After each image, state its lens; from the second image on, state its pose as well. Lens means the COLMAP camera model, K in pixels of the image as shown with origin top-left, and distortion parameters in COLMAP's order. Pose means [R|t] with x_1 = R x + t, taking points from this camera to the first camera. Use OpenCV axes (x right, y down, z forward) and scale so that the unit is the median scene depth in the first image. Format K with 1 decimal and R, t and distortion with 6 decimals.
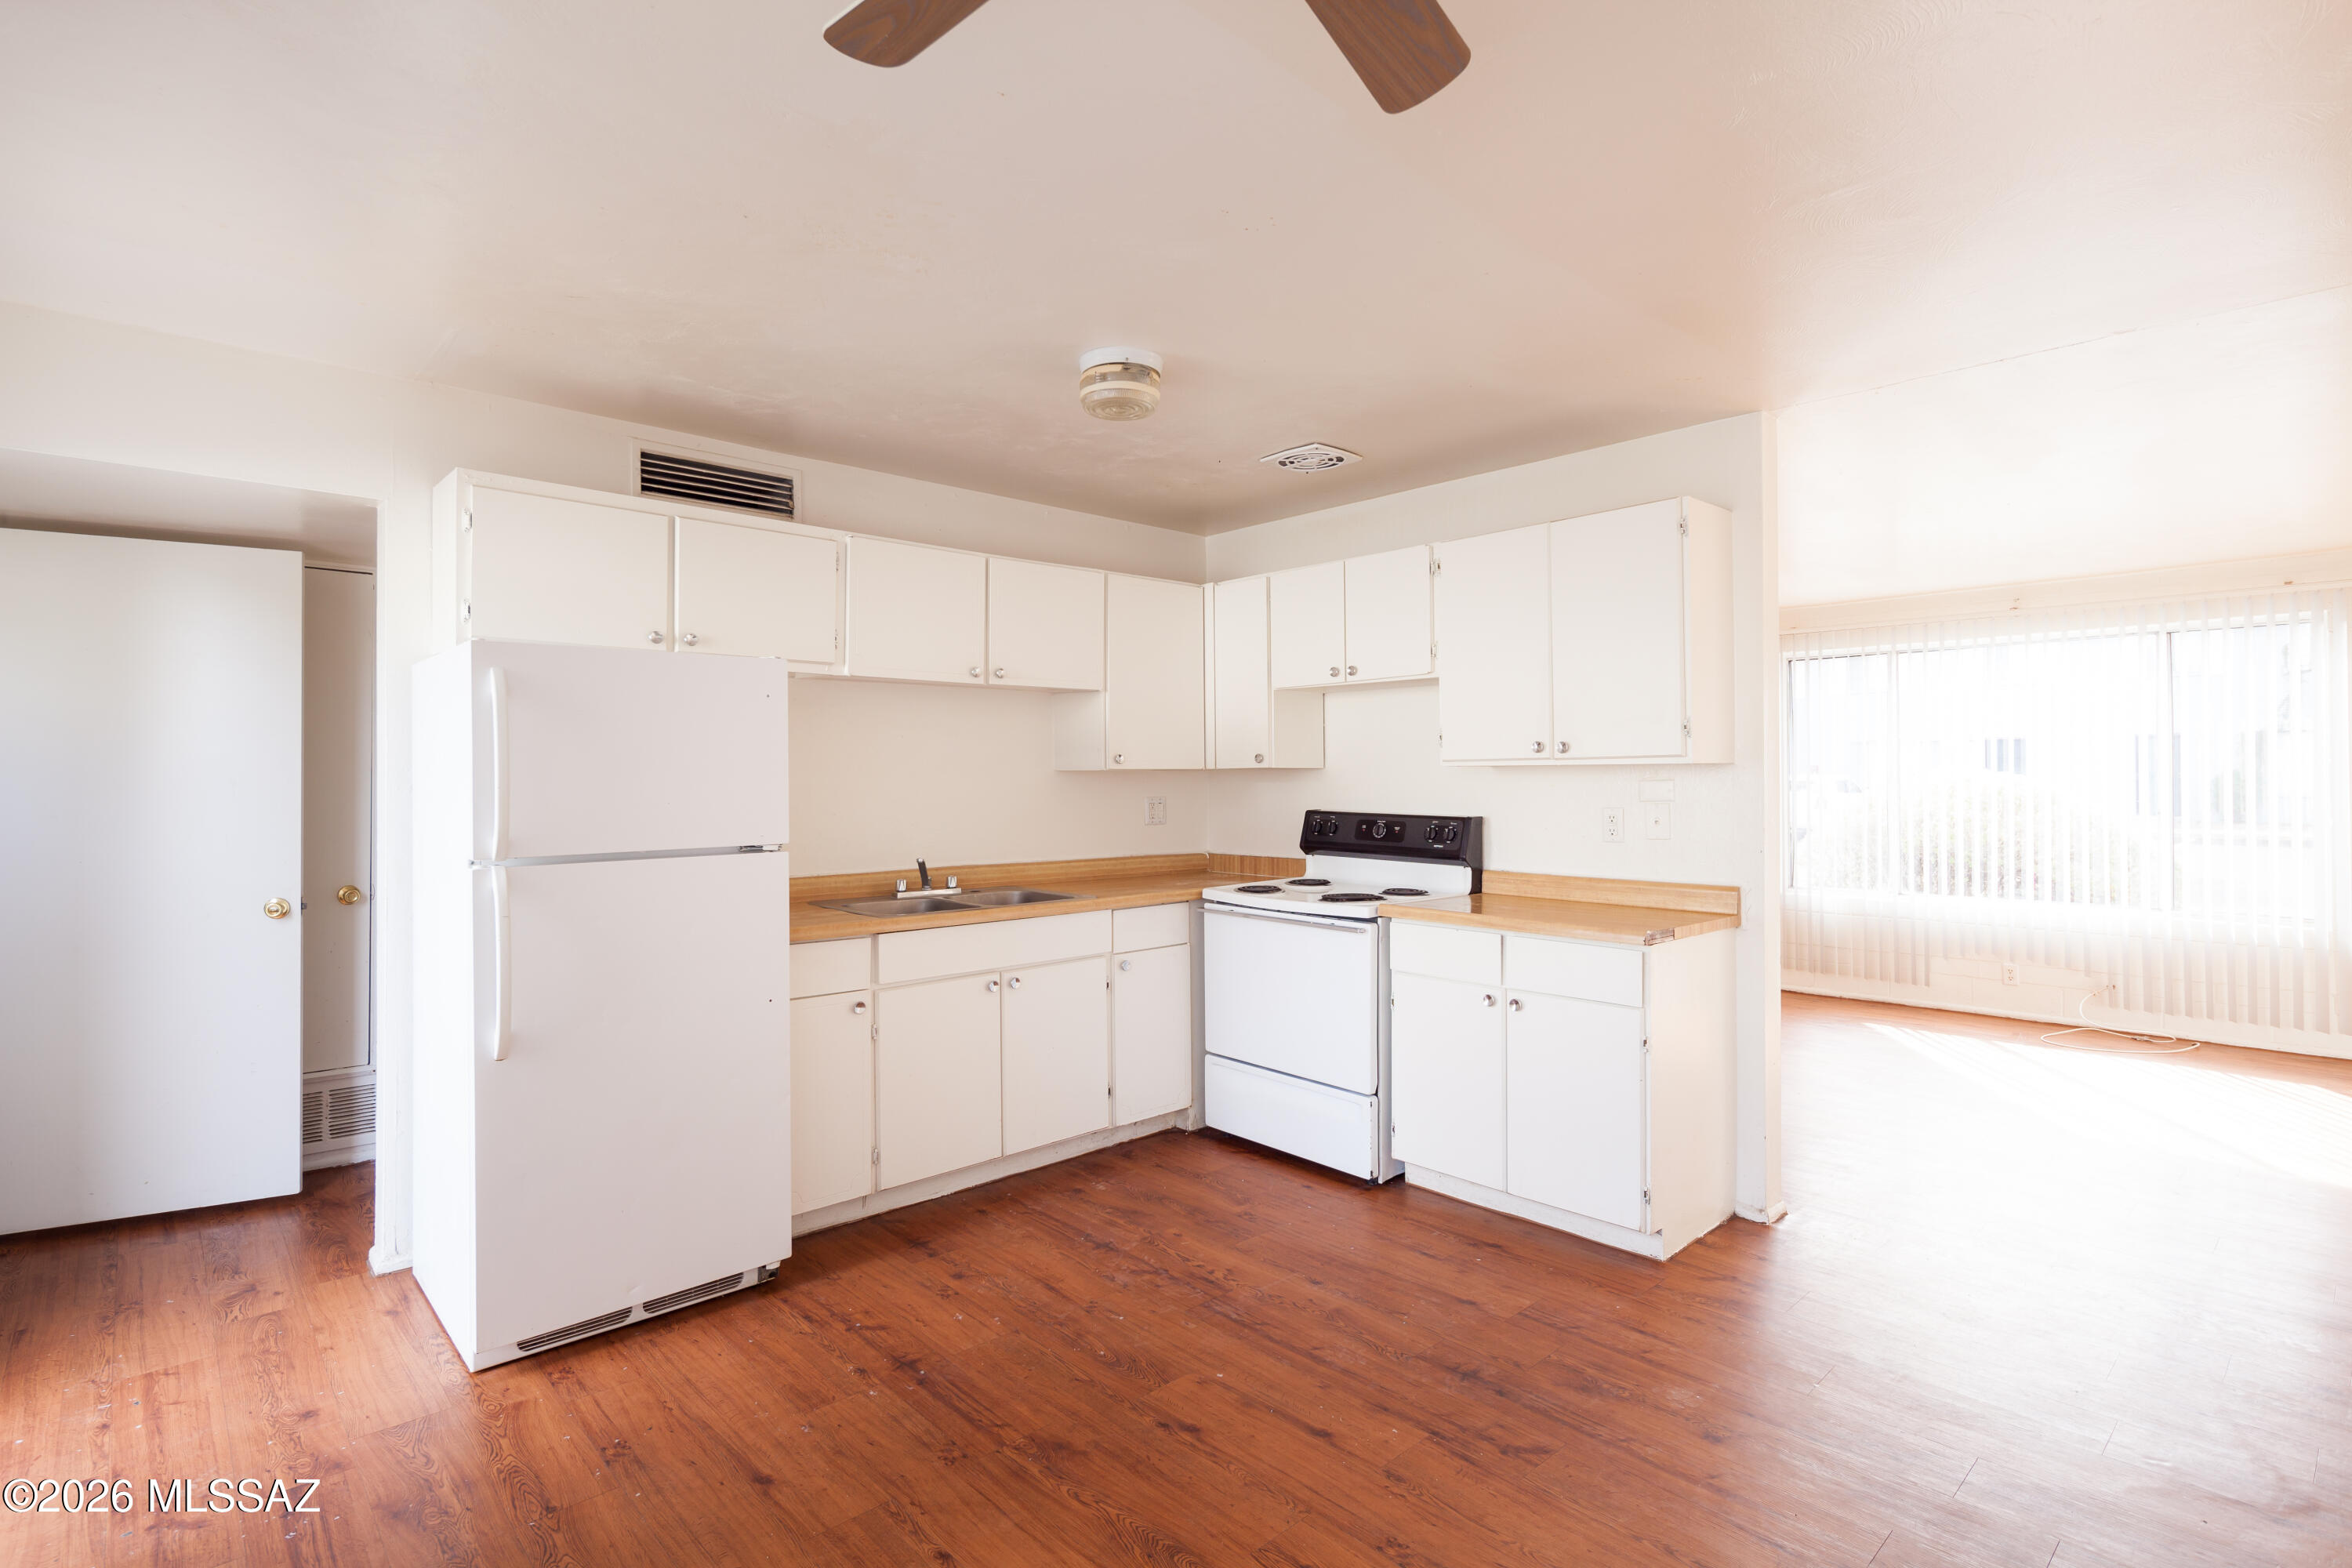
lens RADIAL K [[1120.7, 0, 1165.5], [0, 1120.7, 779.1], [0, 0, 1]] dist [0.005951, -0.005144]
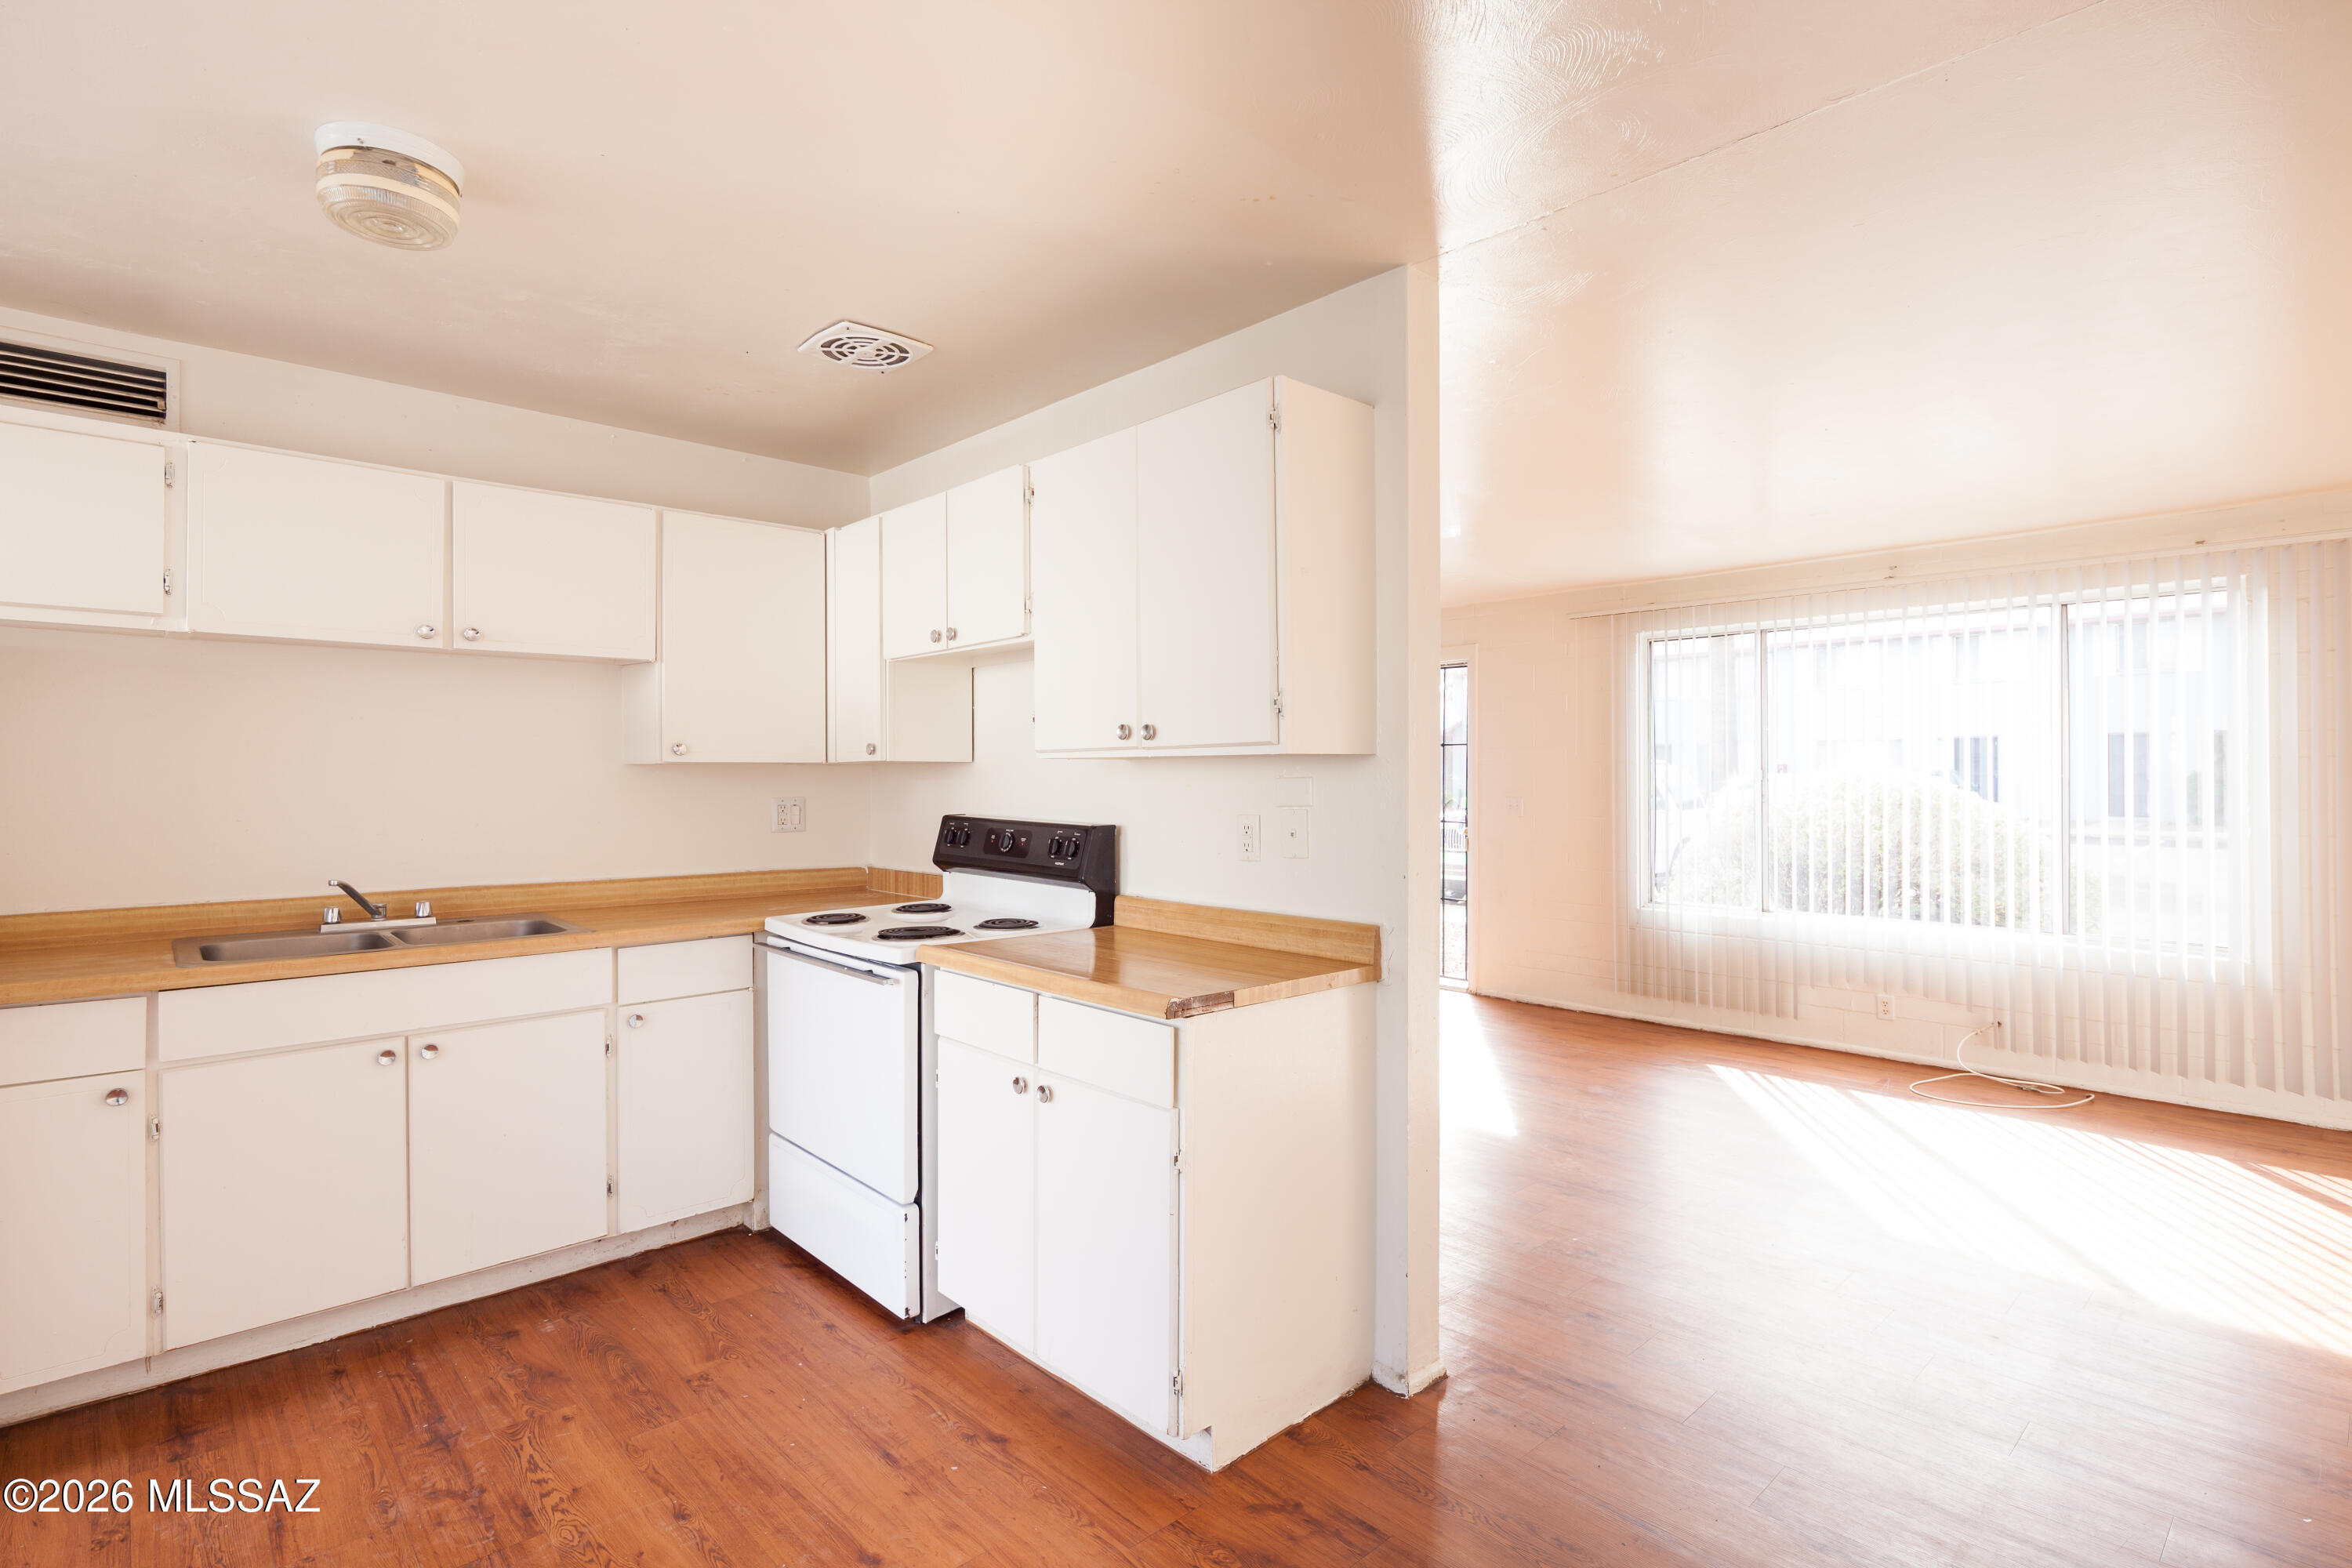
lens RADIAL K [[1120.7, 0, 1165.5], [0, 1120.7, 779.1], [0, 0, 1]] dist [0.005951, -0.005144]
pose [[0.999972, 0.002554, 0.007027, 0.309277], [-0.002565, 0.999995, 0.001565, 0.000782], [-0.007023, -0.001583, 0.999974, 0.234423]]
